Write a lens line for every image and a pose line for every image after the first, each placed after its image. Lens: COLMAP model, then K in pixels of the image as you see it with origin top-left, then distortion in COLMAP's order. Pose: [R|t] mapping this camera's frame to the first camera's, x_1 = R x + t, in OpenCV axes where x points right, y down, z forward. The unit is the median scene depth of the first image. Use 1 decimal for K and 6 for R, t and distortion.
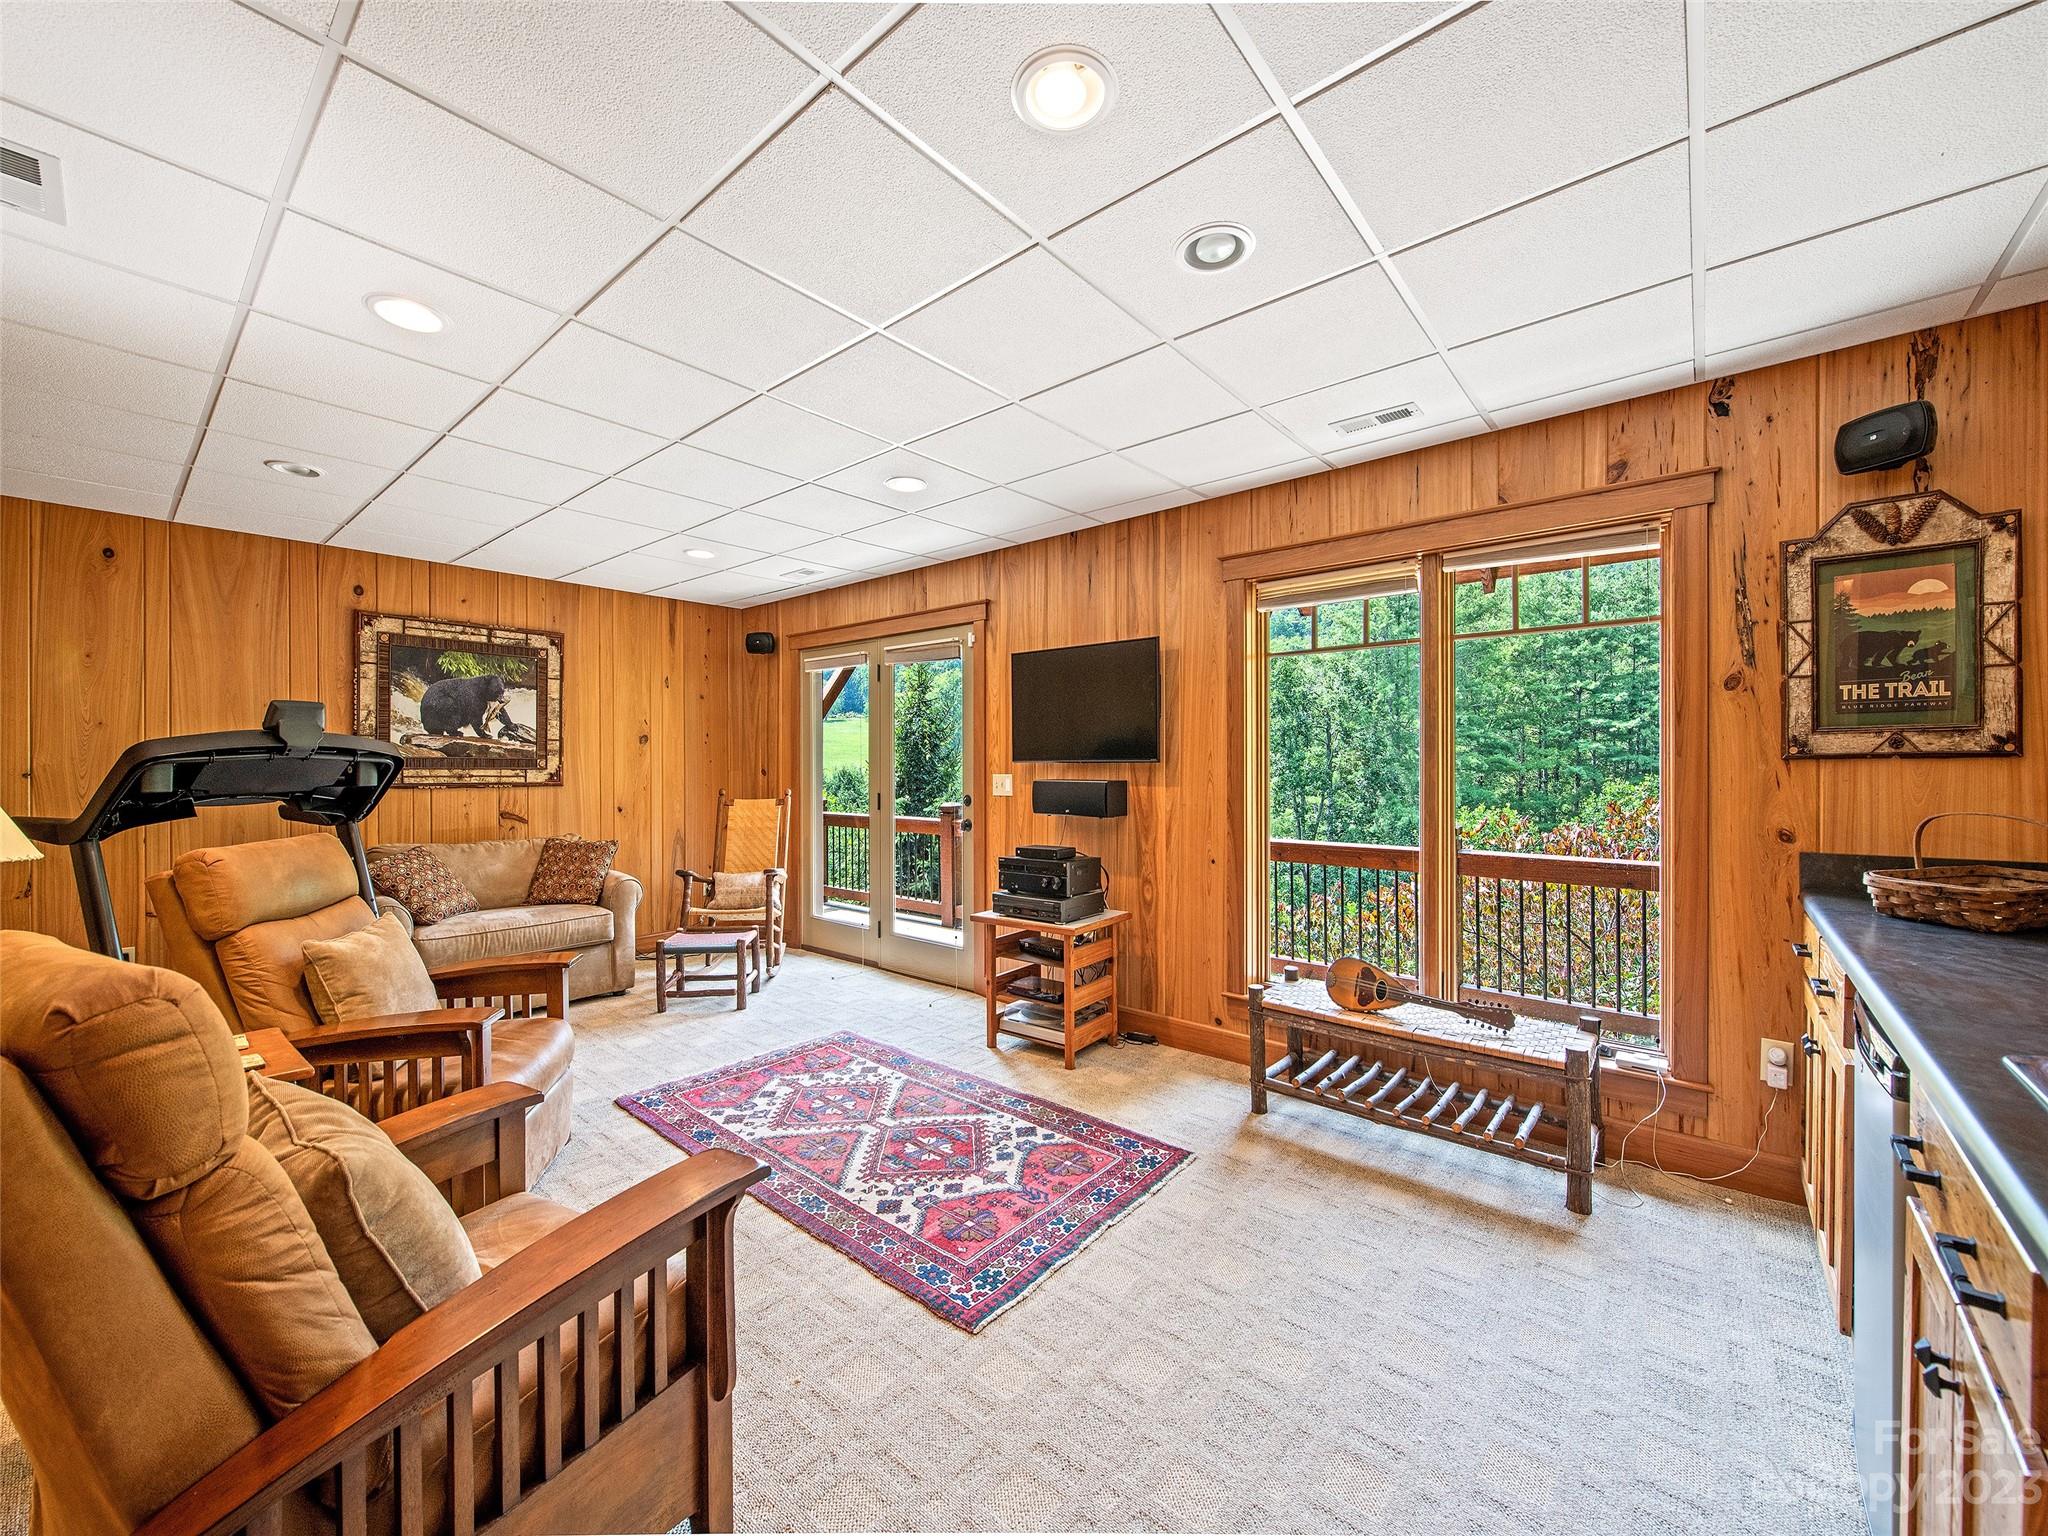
lens RADIAL K [[832.5, 0, 1016.8], [0, 832.5, 766.4], [0, 0, 1]] dist [-0.000764, -0.000079]
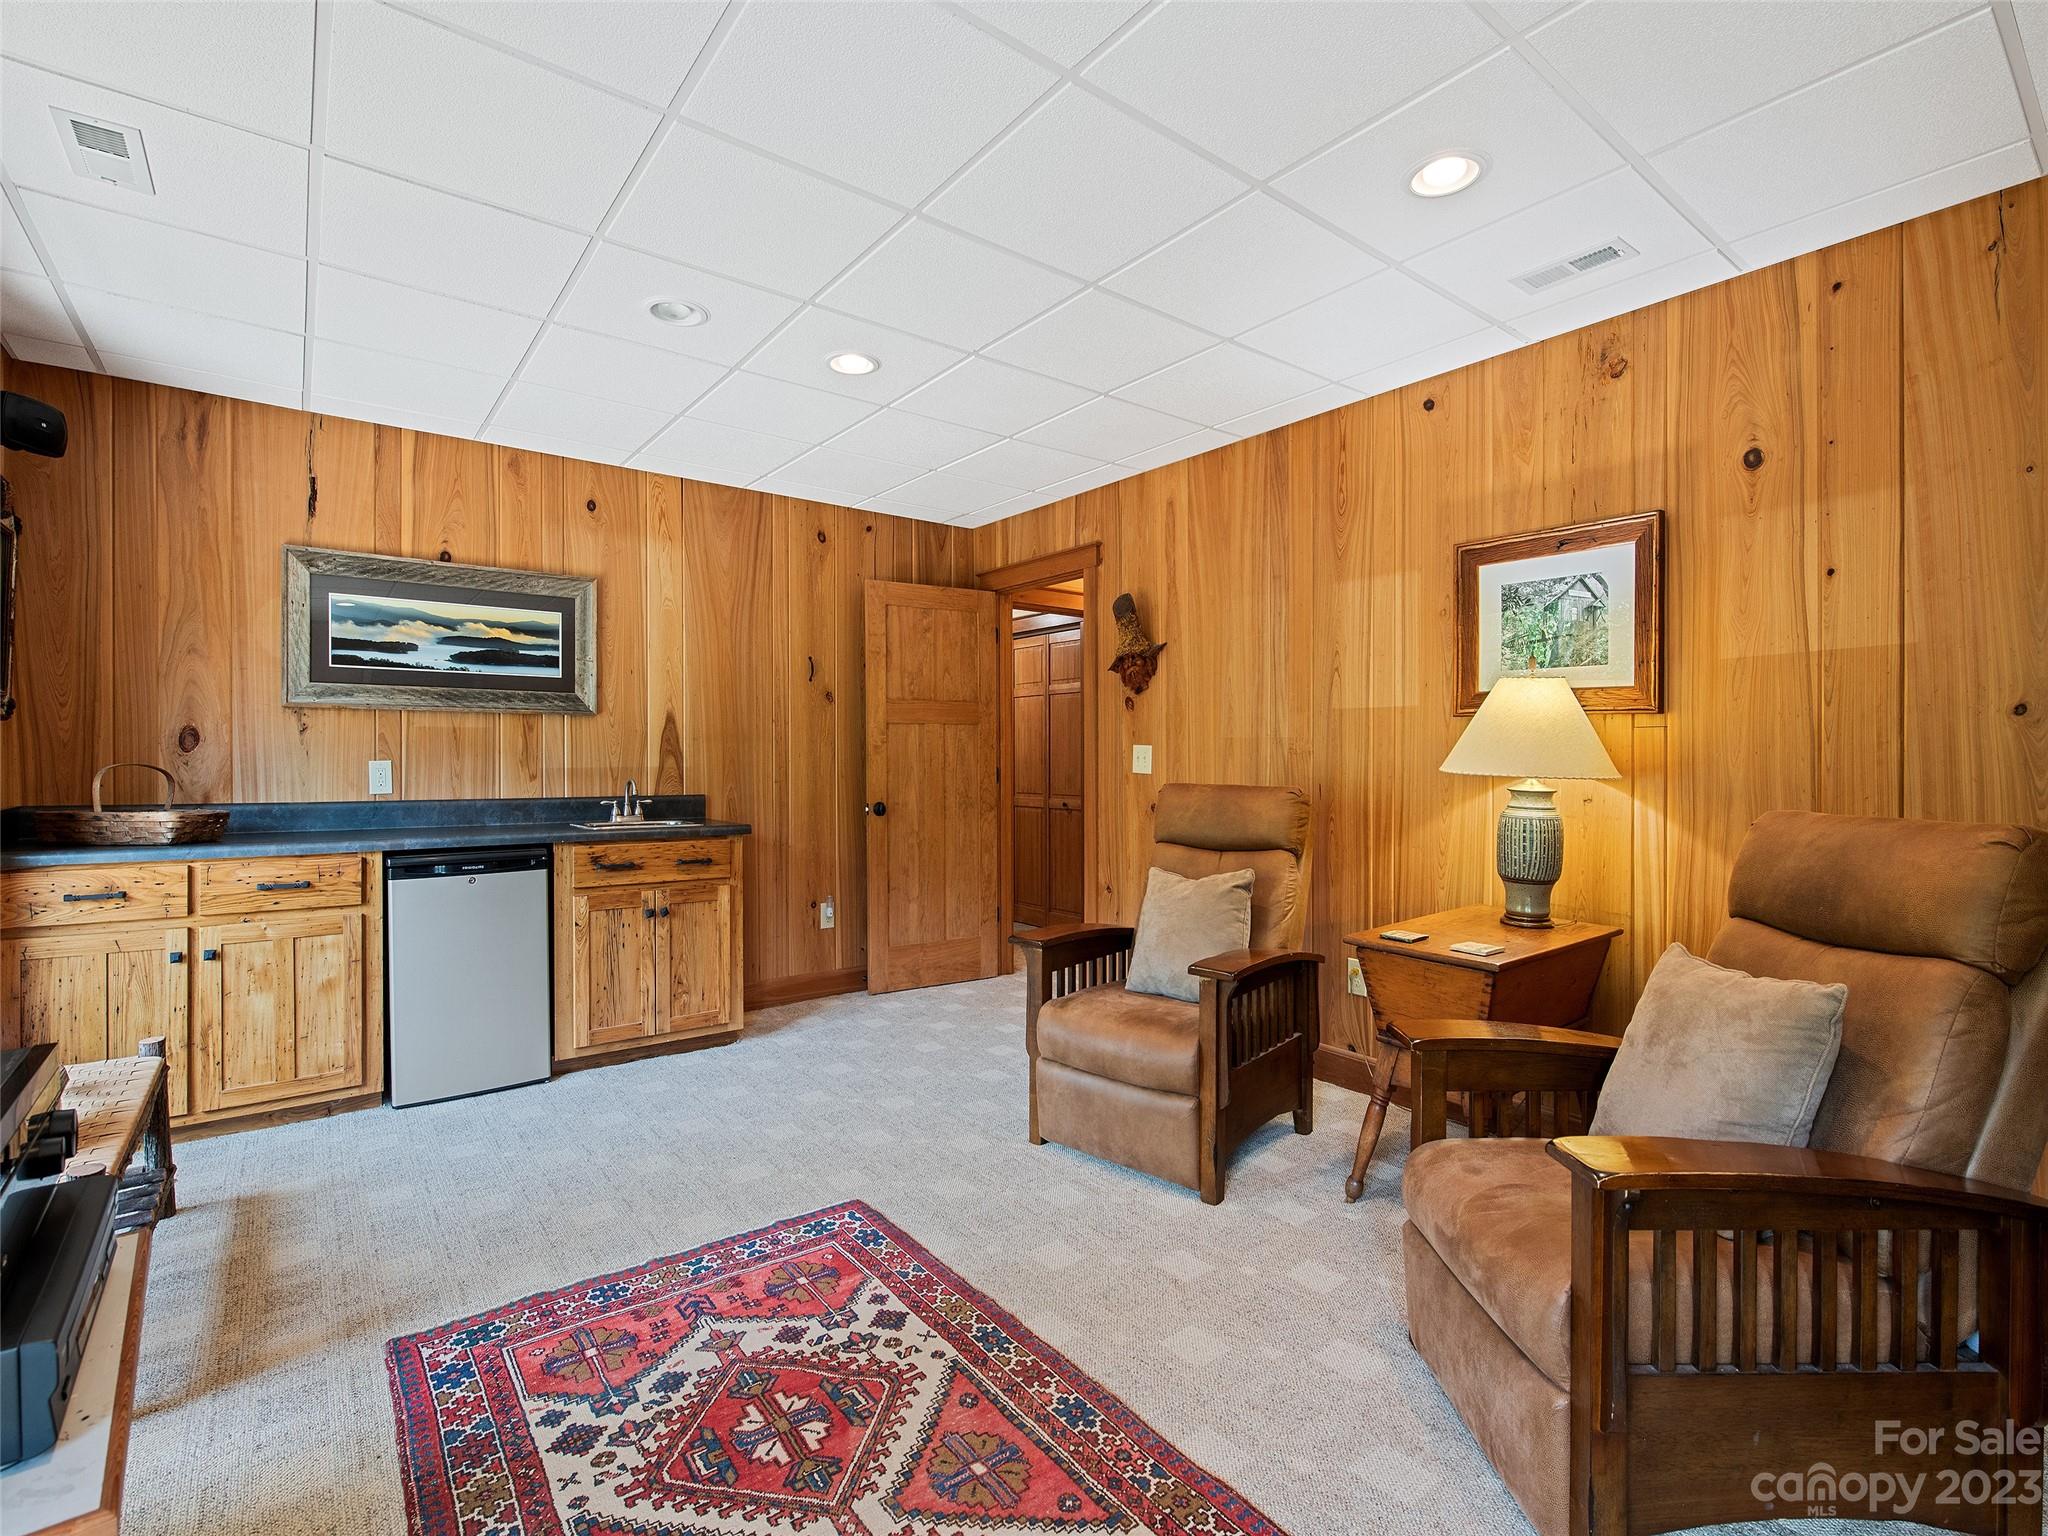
lens RADIAL K [[944.1, 0, 1029.5], [0, 944.1, 761.1], [0, 0, 1]] dist [-0.000118, -0.000001]
pose [[-0.982937, 0.002365, 0.183928, -0.407027], [0.004343, 0.999937, 0.010354, 0.033950], [-0.183891, 0.010976, -0.982885, 1.704063]]
